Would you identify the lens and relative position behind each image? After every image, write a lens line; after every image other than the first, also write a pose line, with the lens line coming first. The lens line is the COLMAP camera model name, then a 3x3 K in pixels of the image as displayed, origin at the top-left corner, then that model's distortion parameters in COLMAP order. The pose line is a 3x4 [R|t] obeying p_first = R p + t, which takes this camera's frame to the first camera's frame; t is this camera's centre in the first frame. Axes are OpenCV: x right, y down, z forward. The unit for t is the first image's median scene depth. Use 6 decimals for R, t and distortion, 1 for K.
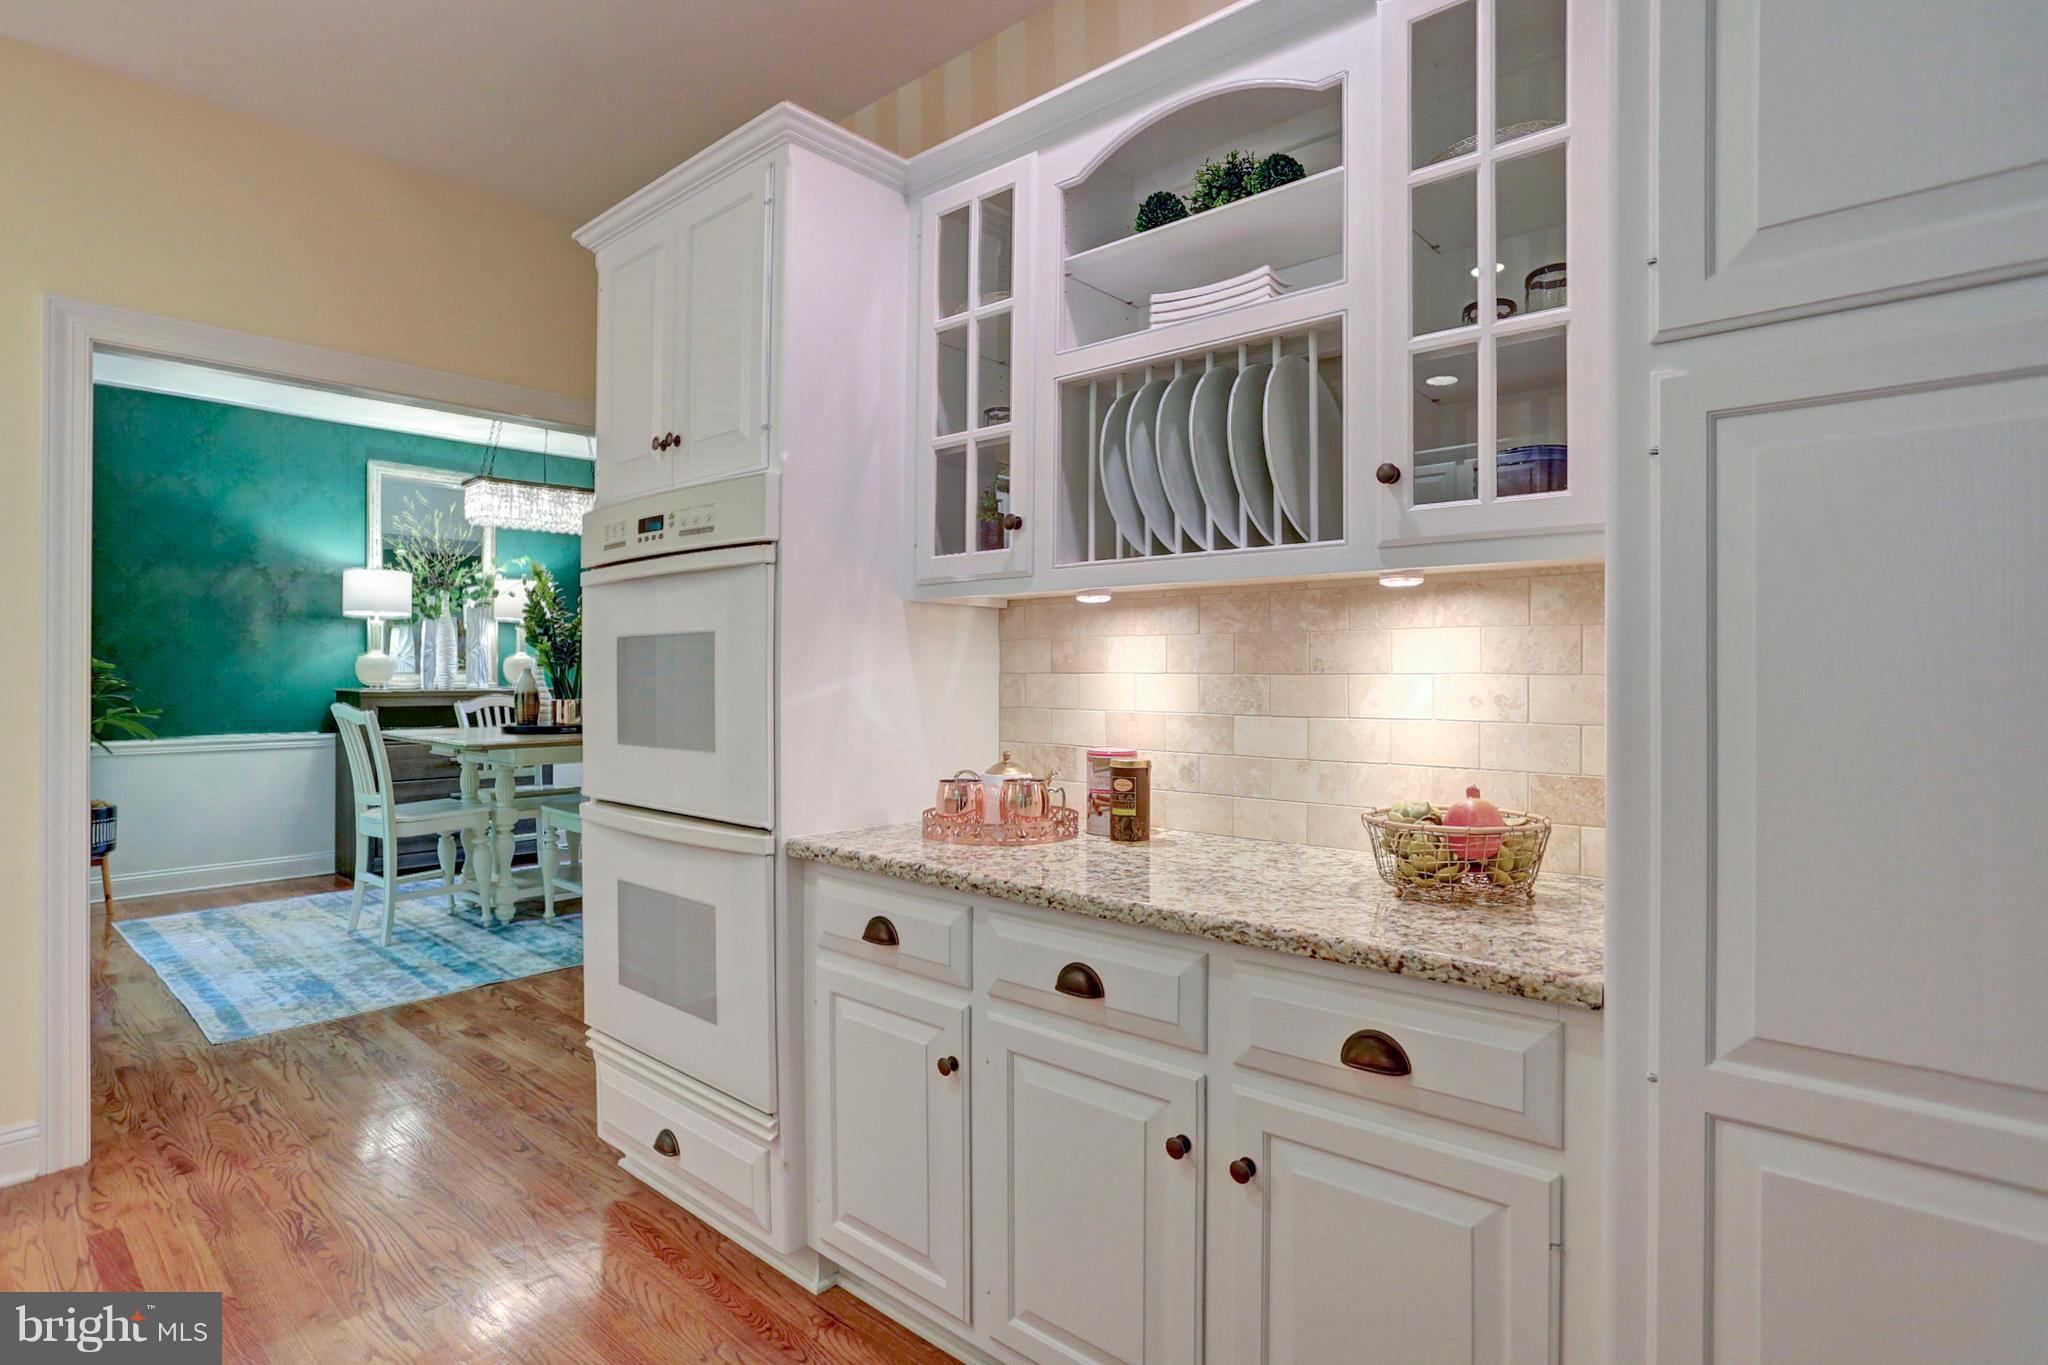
lens RADIAL K [[1053.1, 0, 1014.7], [0, 1053.1, 661.3], [0, 0, 1]] dist [-0.042108, 0.014015]
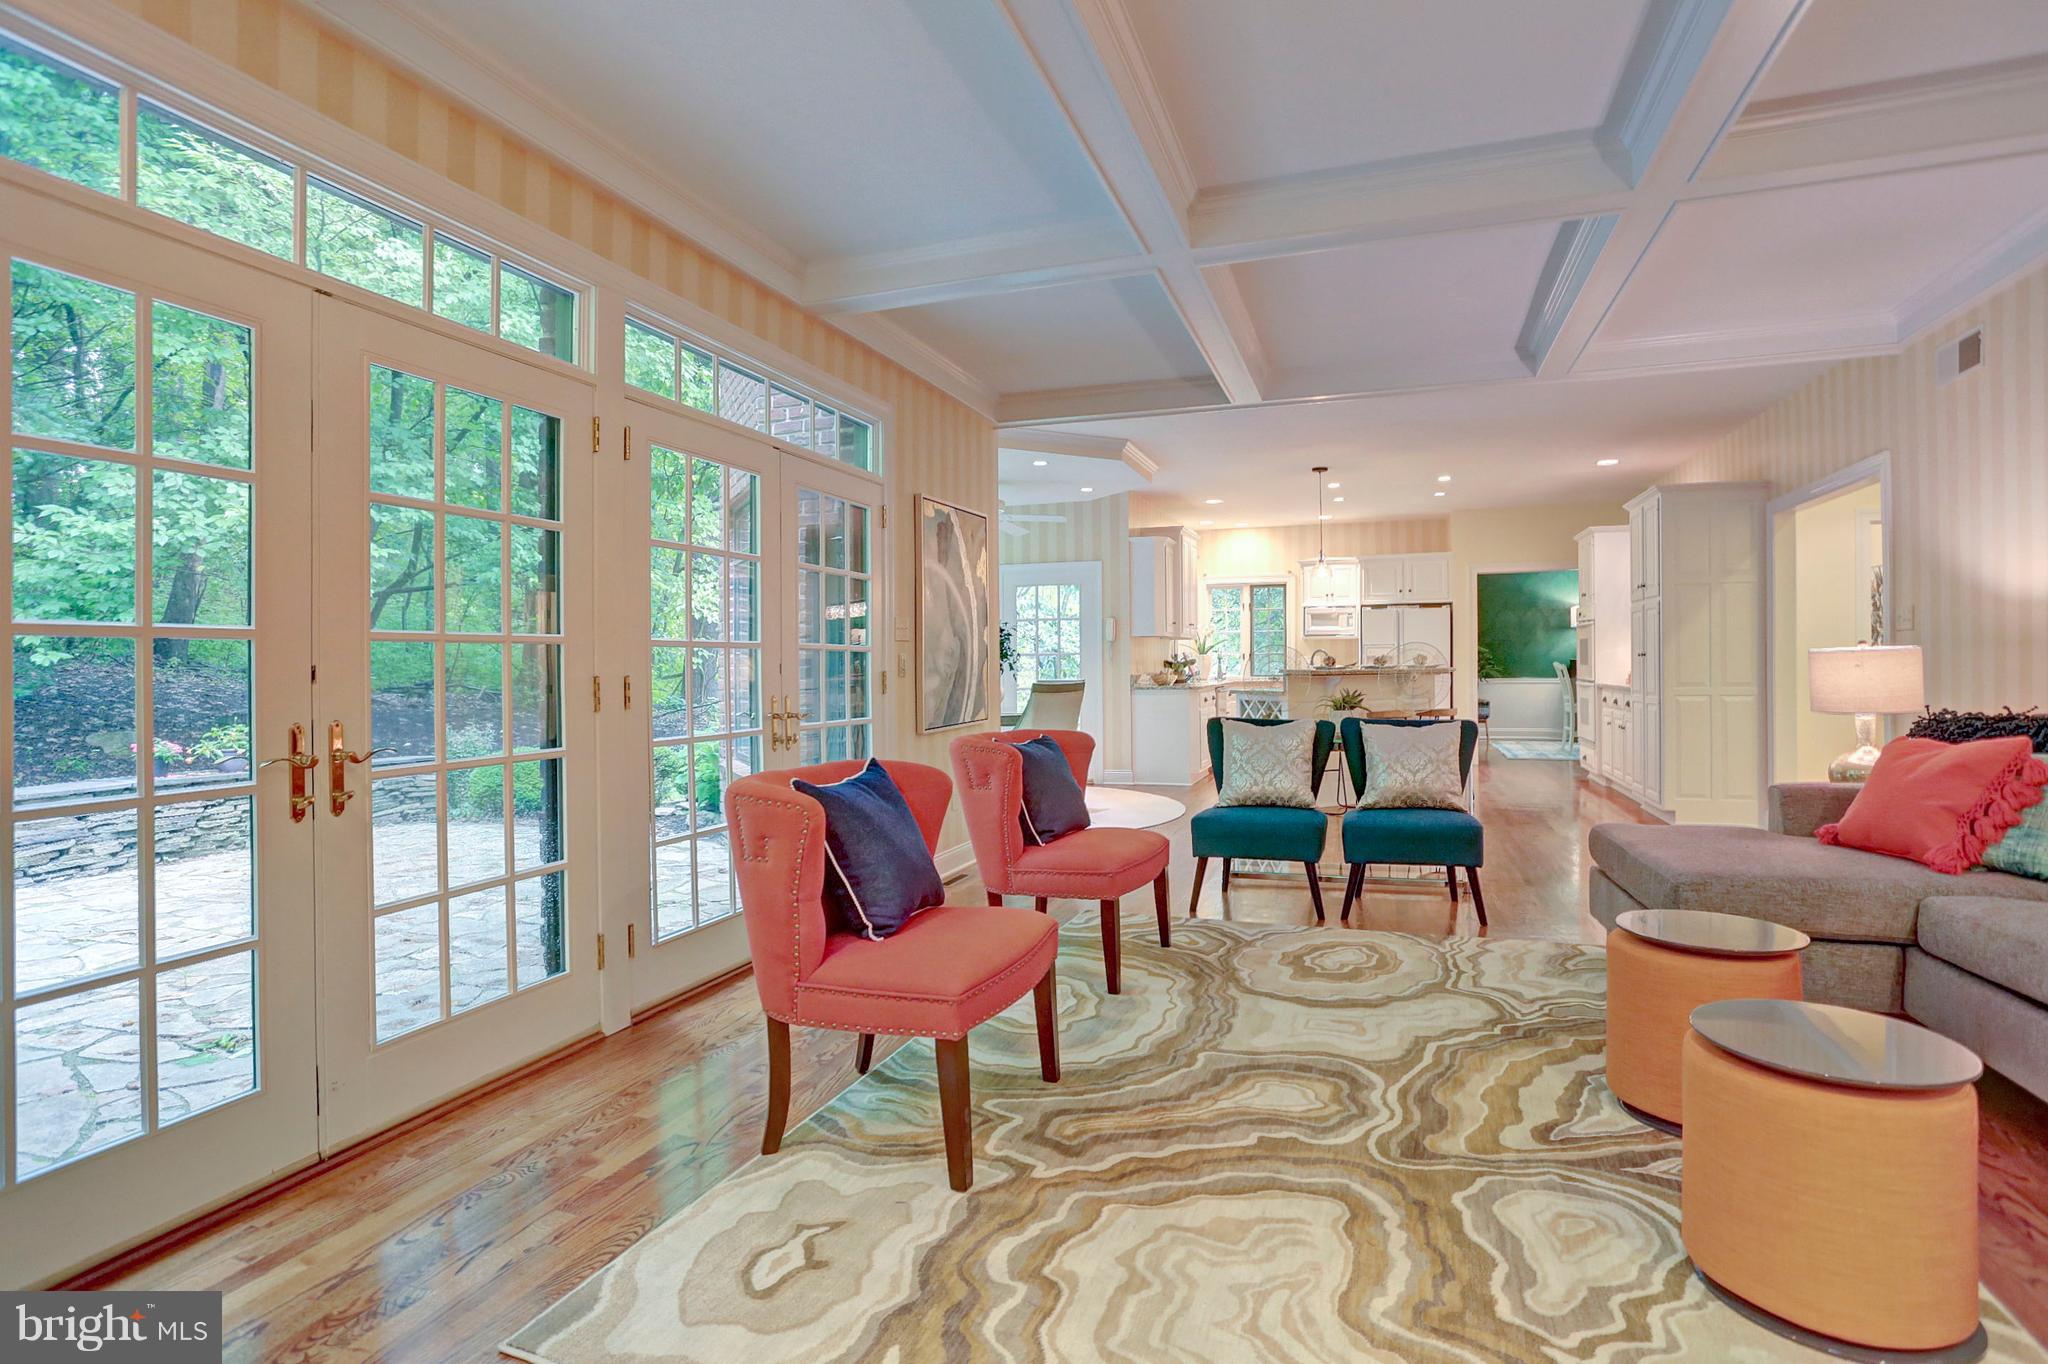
lens RADIAL K [[1053.1, 0, 1009.3], [0, 1053.1, 682.1], [0, 0, 1]] dist [-0.042108, 0.014015]
pose [[0.395270, 0.007923, -0.918531, 3.016825], [0.019409, 0.999668, 0.016975, 0.042473], [0.918360, -0.024537, 0.394985, -3.264730]]
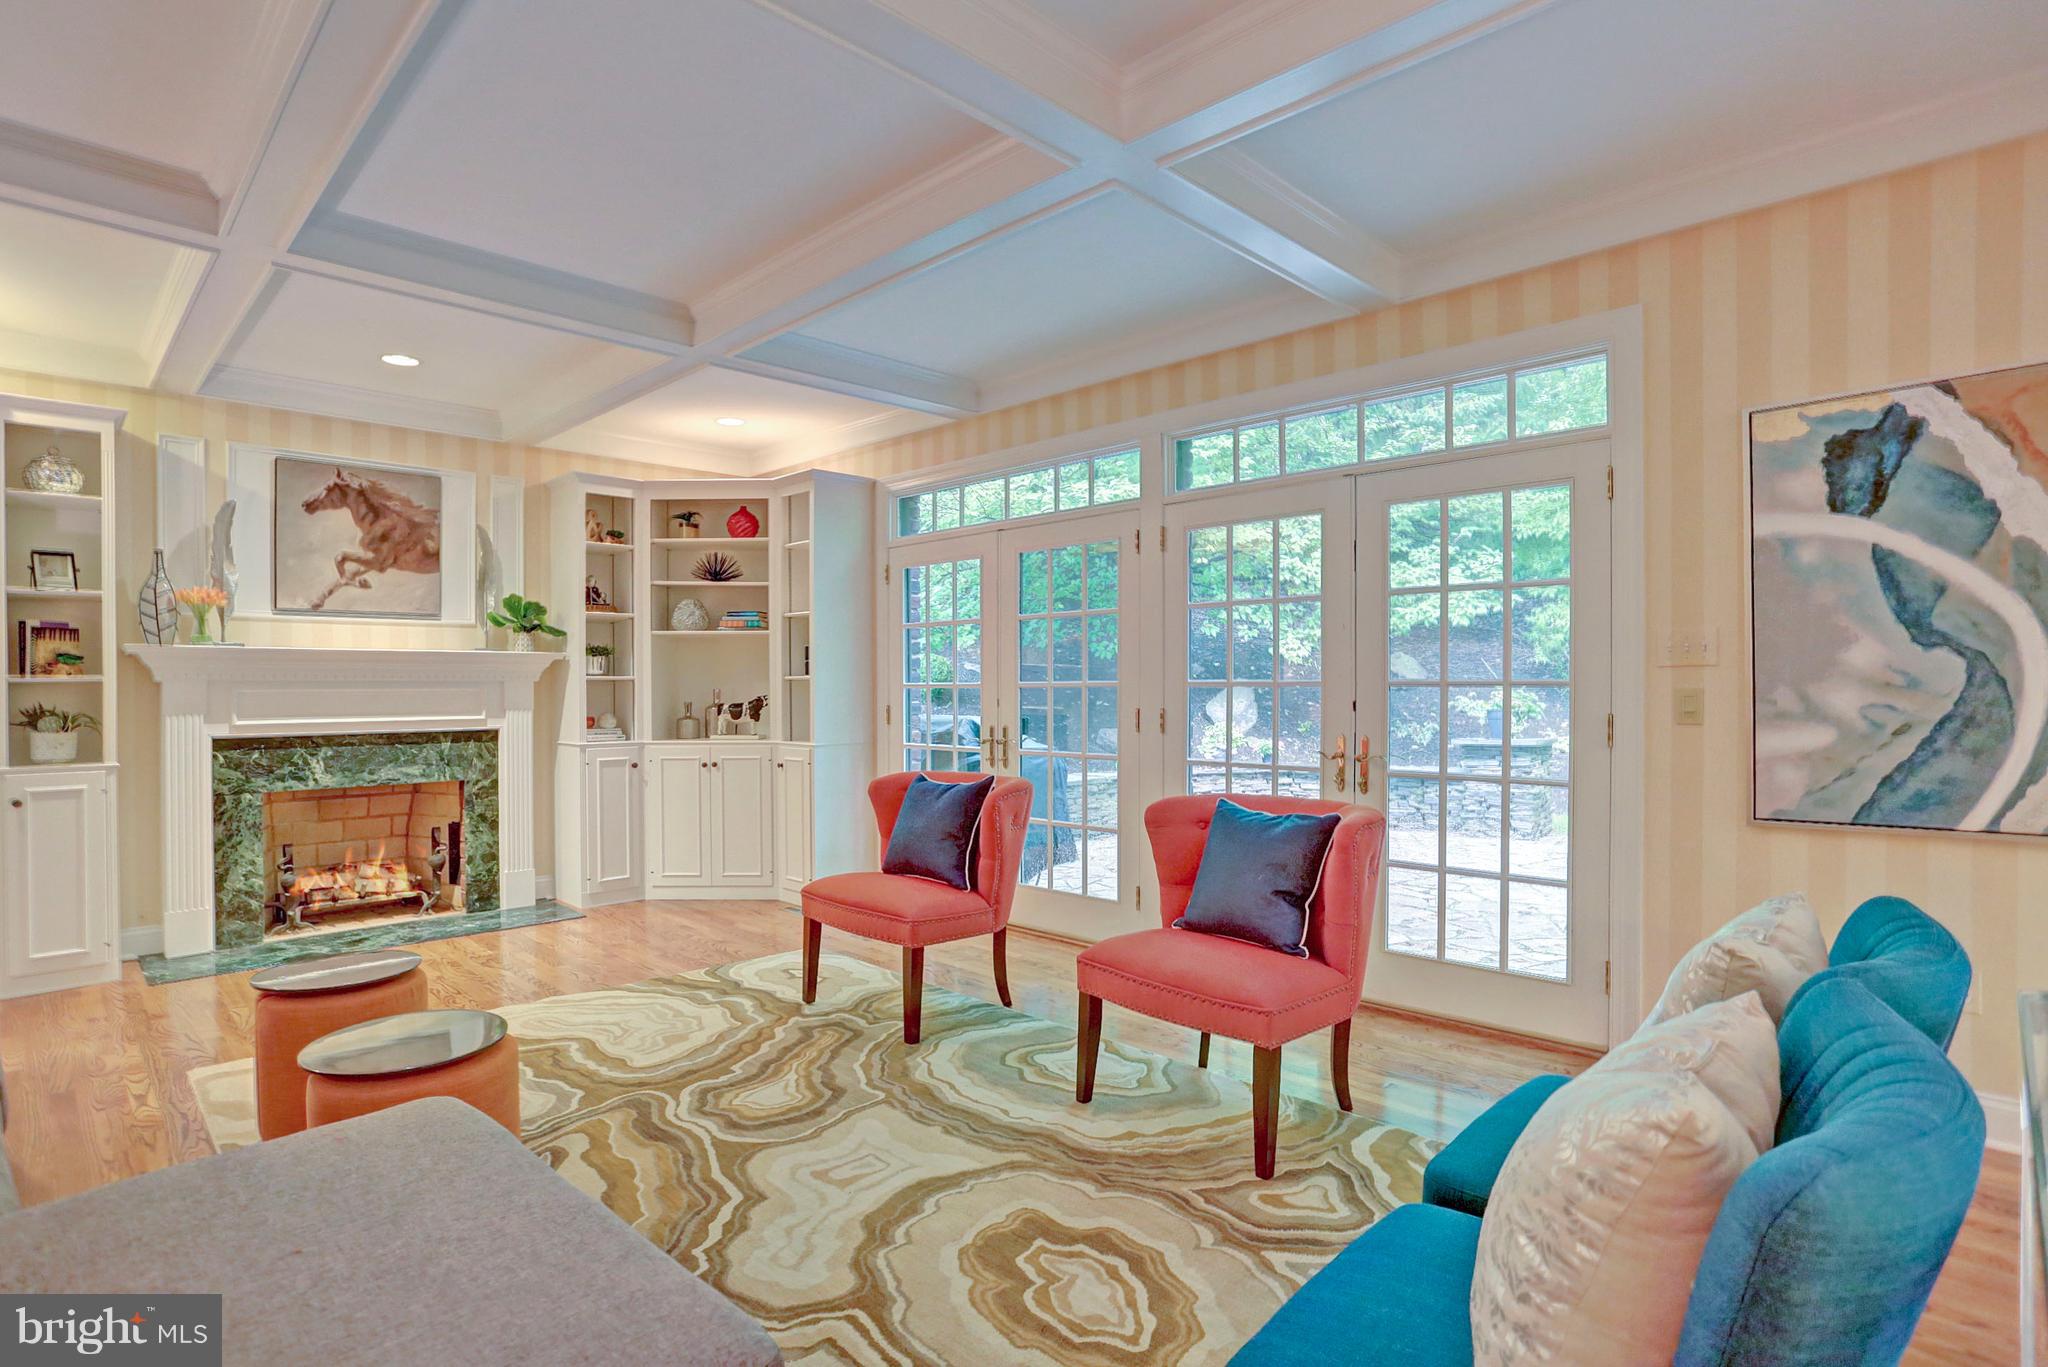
lens RADIAL K [[1053.1, 0, 1020.8], [0, 1053.1, 683.1], [0, 0, 1]] dist [-0.042108, 0.014015]
pose [[-0.998488, 0.016363, 0.052483, 1.320324], [0.015553, 0.999754, -0.015813, 0.017016], [-0.052729, -0.014973, -0.998497, -0.667770]]
